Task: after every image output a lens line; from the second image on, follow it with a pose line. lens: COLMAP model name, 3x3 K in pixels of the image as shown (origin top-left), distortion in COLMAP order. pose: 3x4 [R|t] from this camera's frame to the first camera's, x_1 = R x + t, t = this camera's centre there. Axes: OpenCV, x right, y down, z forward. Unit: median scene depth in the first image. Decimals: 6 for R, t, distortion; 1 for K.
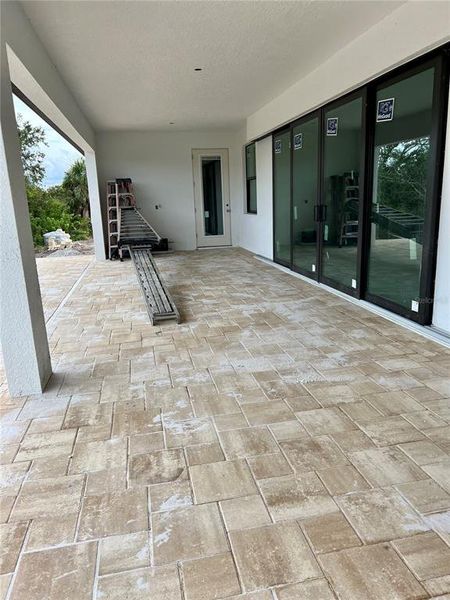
lens RADIAL K [[450.5, 0, 233.9], [0, 450.5, 302.5], [0, 0, 1]] dist [0.009441, -0.007511]
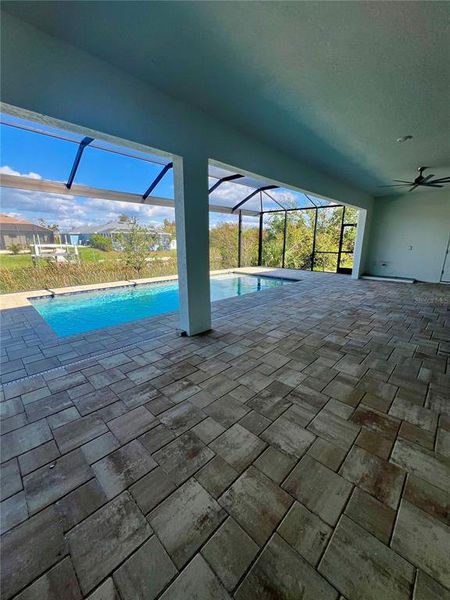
lens RADIAL K [[238.9, 0, 227.7], [0, 238.9, 301.7], [0, 0, 1]] dist [-0.001896, 0.000384]
pose [[0.557406, 0.243902, -0.793606, 0.532148], [-0.215000, 0.965673, 0.145774, -0.155954], [0.801918, 0.089369, 0.590711, 0.545005]]
